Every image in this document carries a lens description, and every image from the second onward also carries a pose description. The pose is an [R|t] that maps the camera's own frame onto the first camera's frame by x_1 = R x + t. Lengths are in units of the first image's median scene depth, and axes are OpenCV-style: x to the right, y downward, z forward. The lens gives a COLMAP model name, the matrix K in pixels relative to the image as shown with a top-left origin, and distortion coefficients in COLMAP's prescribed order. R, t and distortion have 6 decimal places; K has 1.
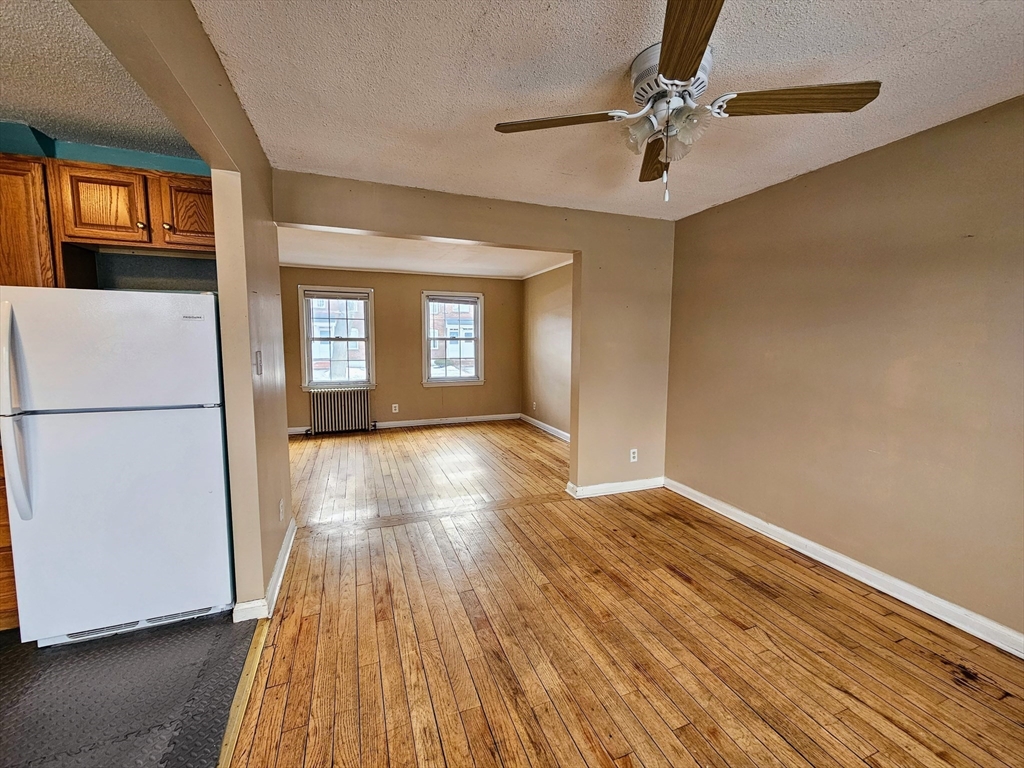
lens RADIAL K [[420.3, 0, 515.0], [0, 420.3, 378.7], [0, 0, 1]] dist [0.002307, 0.000490]
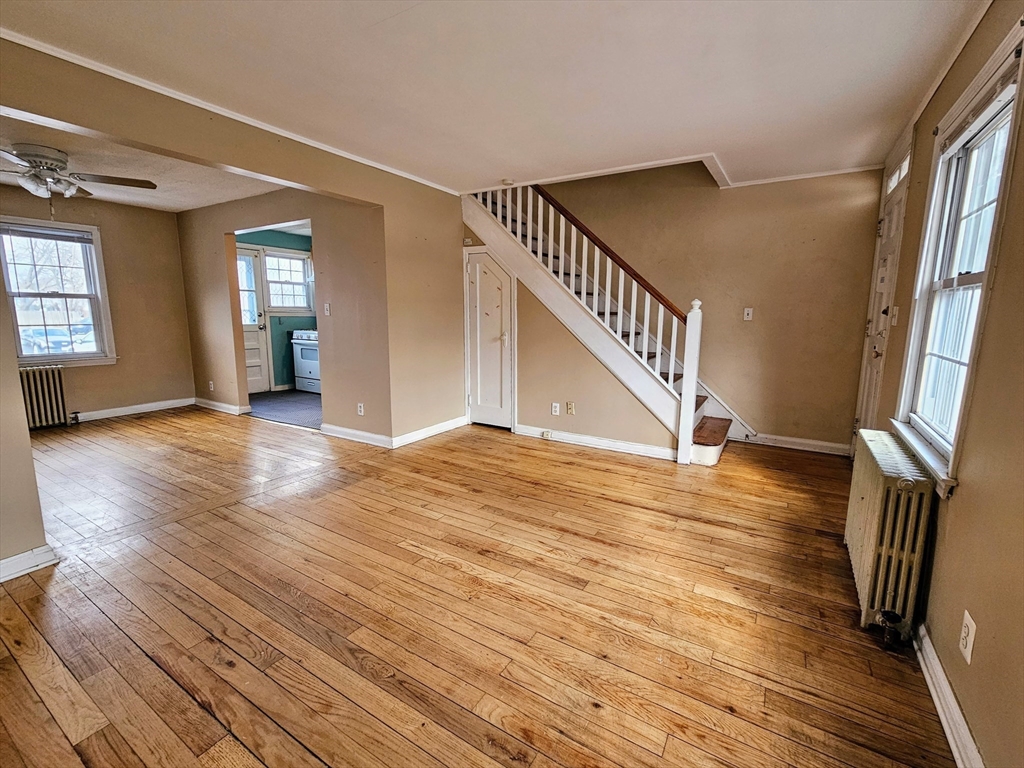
lens RADIAL K [[444.4, 0, 512.0], [0, 444.4, 384.0], [0, 0, 1]] dist [0.001229, 0.000040]
pose [[-0.796340, 0.086988, -0.598562, -0.036291], [-0.064810, 0.971635, 0.227430, -0.198690], [0.601367, 0.219904, -0.768114, 2.796964]]
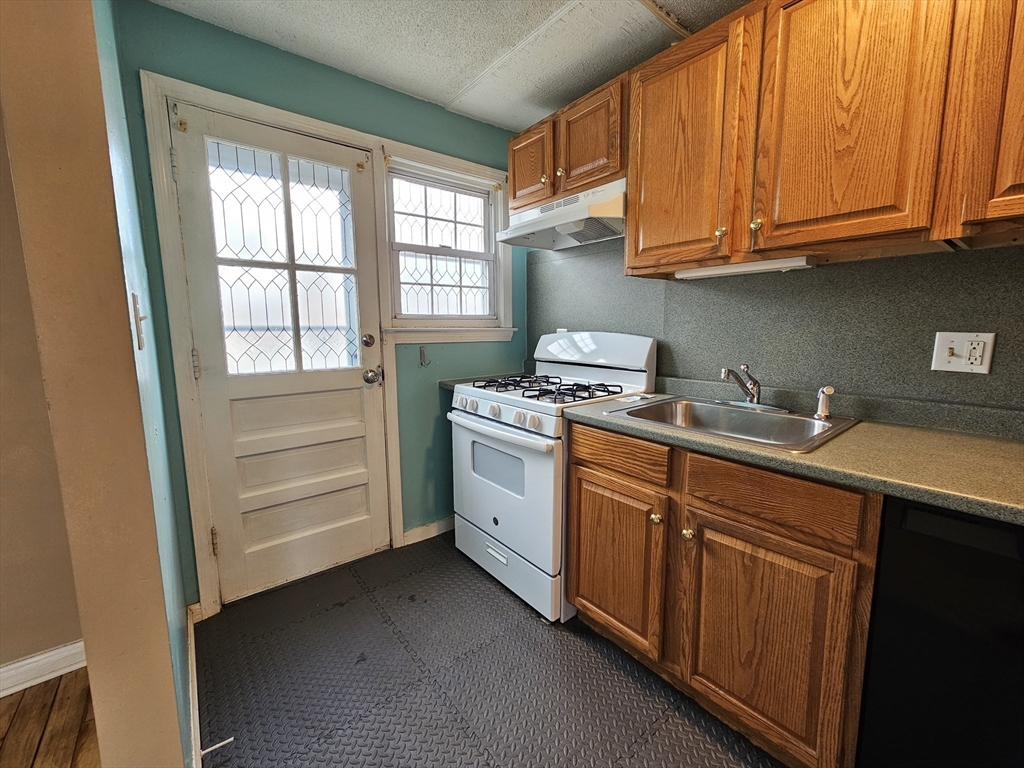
lens RADIAL K [[419.2, 0, 514.1], [0, 419.2, 380.2], [0, 0, 1]] dist [0.000531, -0.000116]
pose [[-0.953012, 0.045199, -0.299540, -0.503944], [-0.021884, 0.975951, 0.216890, -0.005852], [0.302140, 0.213254, -0.929104, 0.589882]]
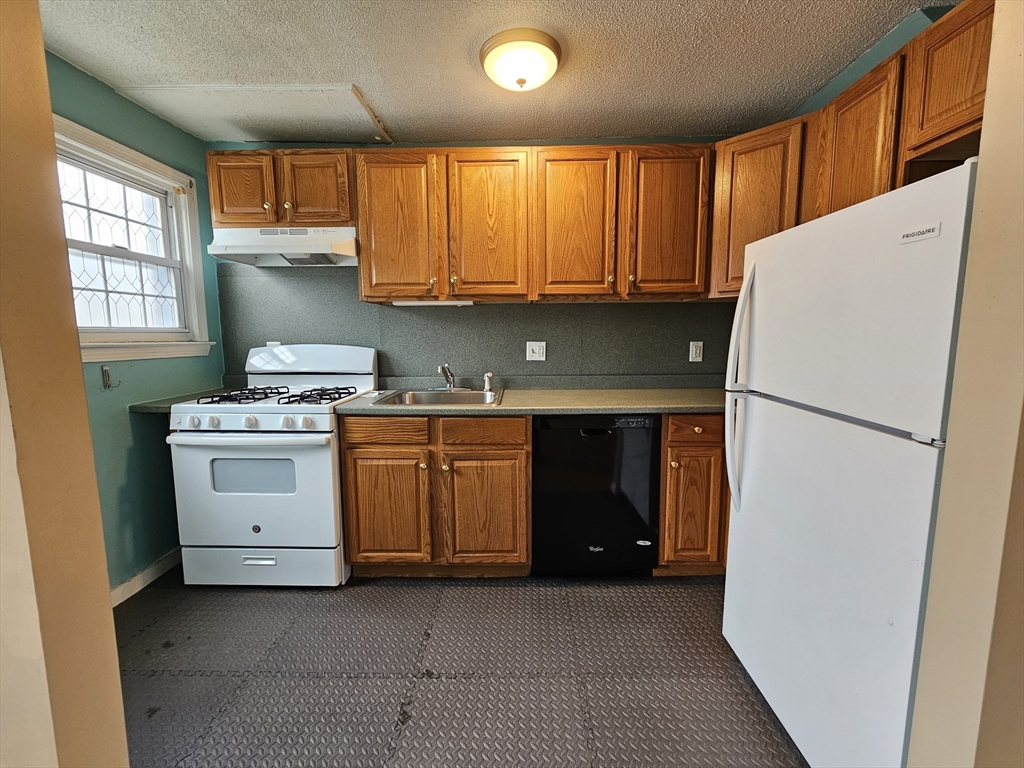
lens RADIAL K [[419.2, 0, 514.1], [0, 419.2, 380.2], [0, 0, 1]] dist [0.000531, -0.000116]
pose [[-0.378873, 0.104623, -0.919516, -0.147280], [-0.081054, 0.986020, 0.145587, -0.019598], [0.921892, 0.129689, -0.365096, 0.625396]]
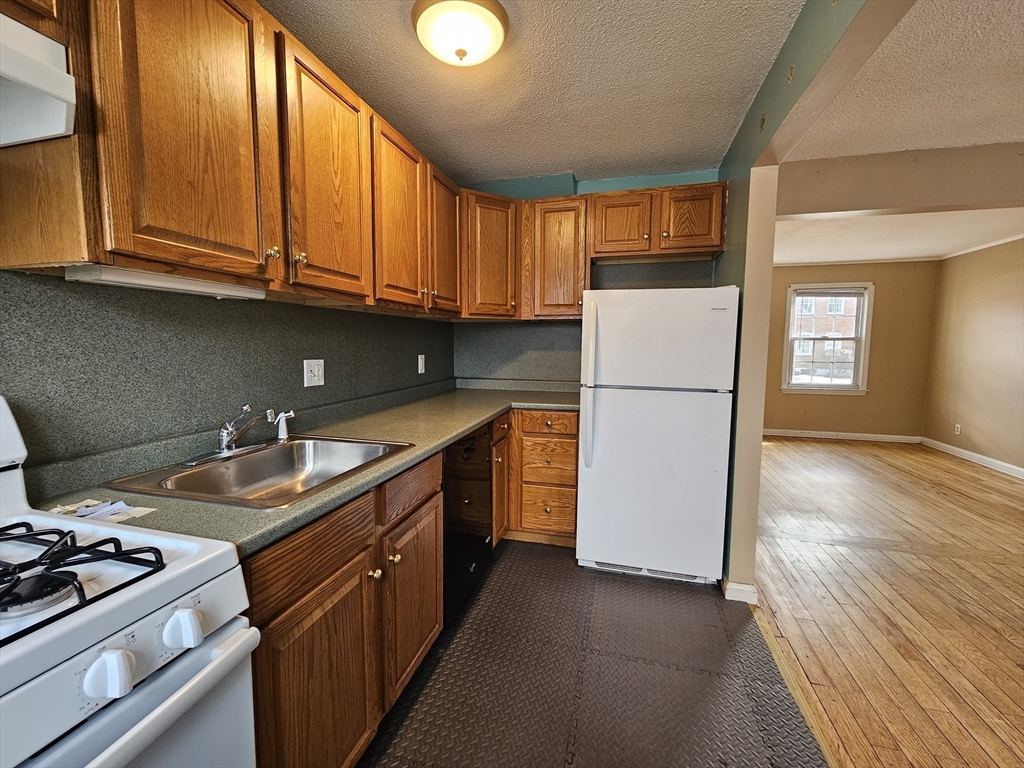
lens RADIAL K [[419.2, 0, 514.1], [0, 419.2, 380.2], [0, 0, 1]] dist [0.000531, -0.000116]
pose [[0.803849, 0.053323, -0.592438, -0.425071], [-0.057898, 0.998259, 0.011291, 0.044452], [0.592009, 0.025225, 0.805537, -0.146246]]
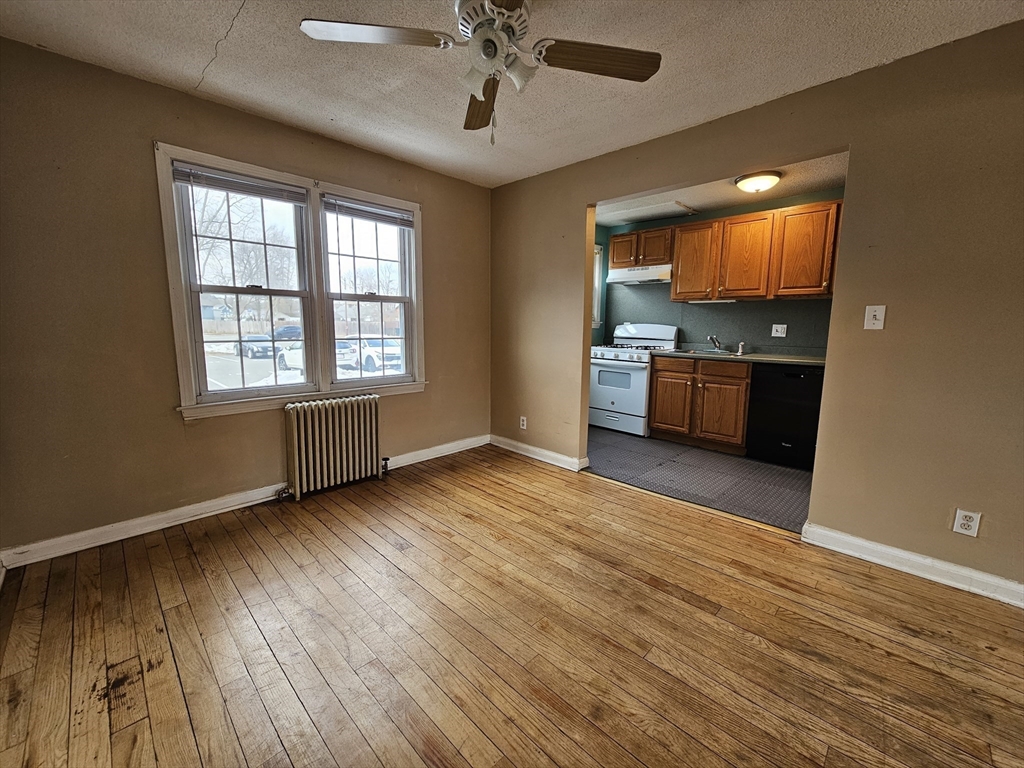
lens RADIAL K [[419.2, 0, 514.1], [0, 419.2, 380.2], [0, 0, 1]] dist [0.000531, -0.000116]
pose [[-0.913338, 0.040684, -0.405165, 0.508959], [-0.052236, 0.975070, 0.215662, -0.055209], [0.403838, 0.218136, -0.888443, 1.401313]]
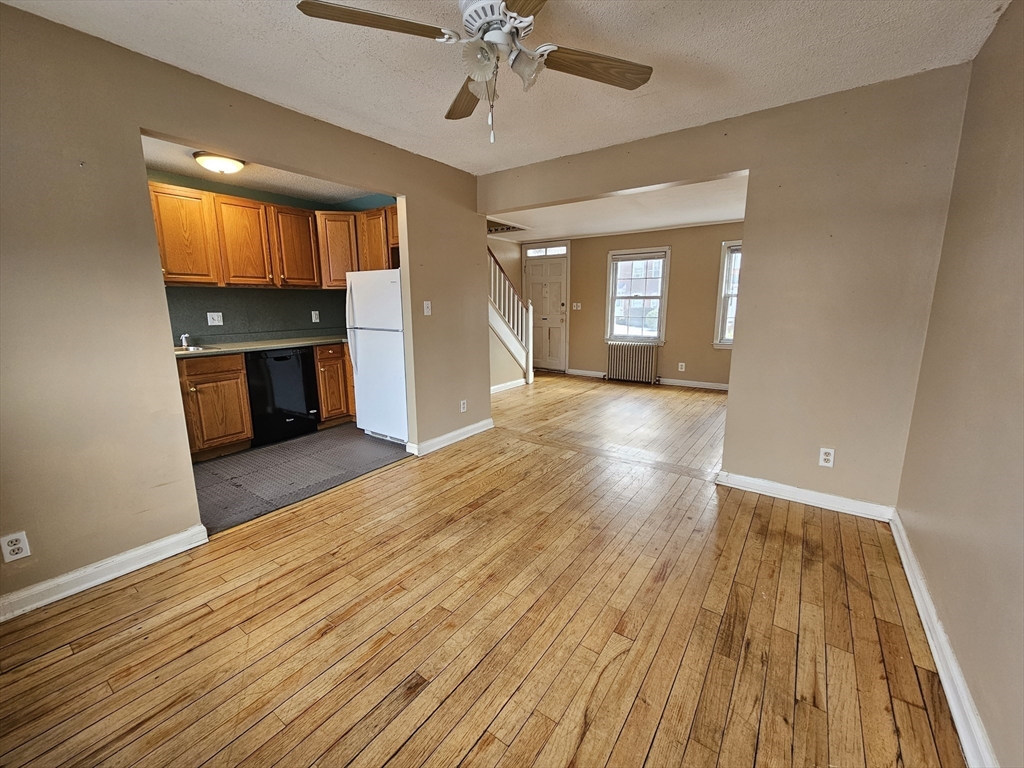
lens RADIAL K [[419.2, 0, 514.1], [0, 419.2, 380.2], [0, 0, 1]] dist [0.000531, -0.000116]
pose [[0.553280, 0.142494, -0.820717, 0.882061], [-0.068514, 0.989707, 0.125646, 0.011001], [0.830173, -0.013286, 0.557348, 0.319509]]
